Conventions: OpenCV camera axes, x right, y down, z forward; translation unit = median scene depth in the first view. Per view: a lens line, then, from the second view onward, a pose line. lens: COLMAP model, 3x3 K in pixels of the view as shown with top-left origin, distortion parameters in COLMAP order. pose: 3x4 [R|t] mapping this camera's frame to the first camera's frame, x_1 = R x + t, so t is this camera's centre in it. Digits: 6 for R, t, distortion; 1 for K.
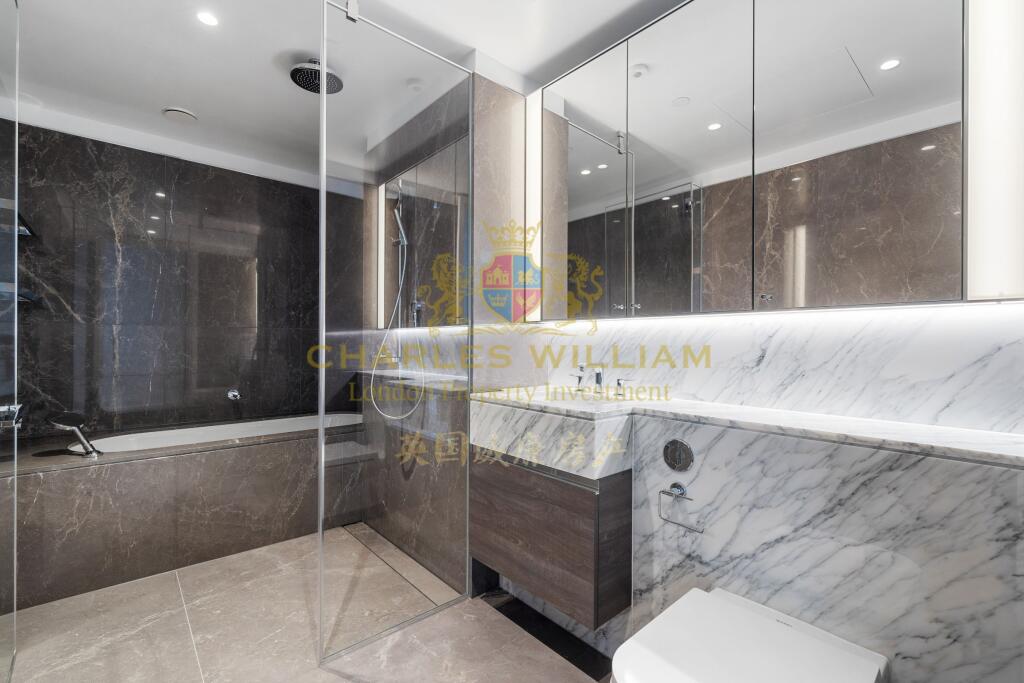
lens RADIAL K [[444.9, 0, 513.1], [0, 444.9, 344.1], [0, 0, 1]] dist [0.003081, -0.000302]
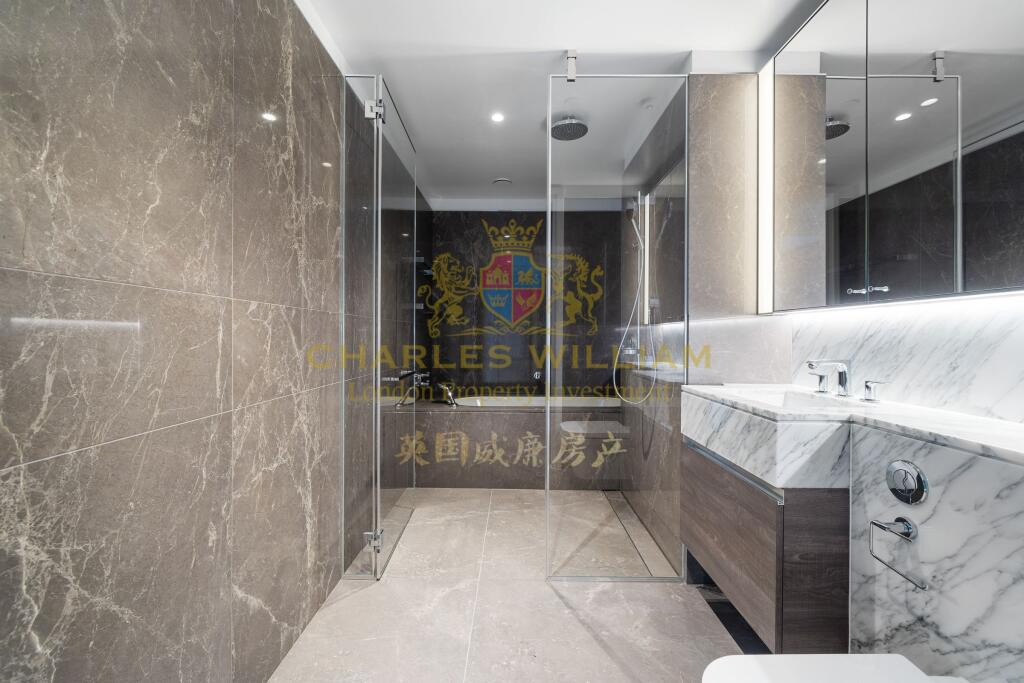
lens RADIAL K [[413.8, 0, 512.3], [0, 413.8, 337.6], [0, 0, 1]] dist [0.003155, 0.001592]
pose [[0.743302, -0.001118, -0.668955, 0.301758], [-0.001743, 0.999992, -0.003607, 0.005092], [0.668954, 0.003847, 0.743294, 0.014941]]
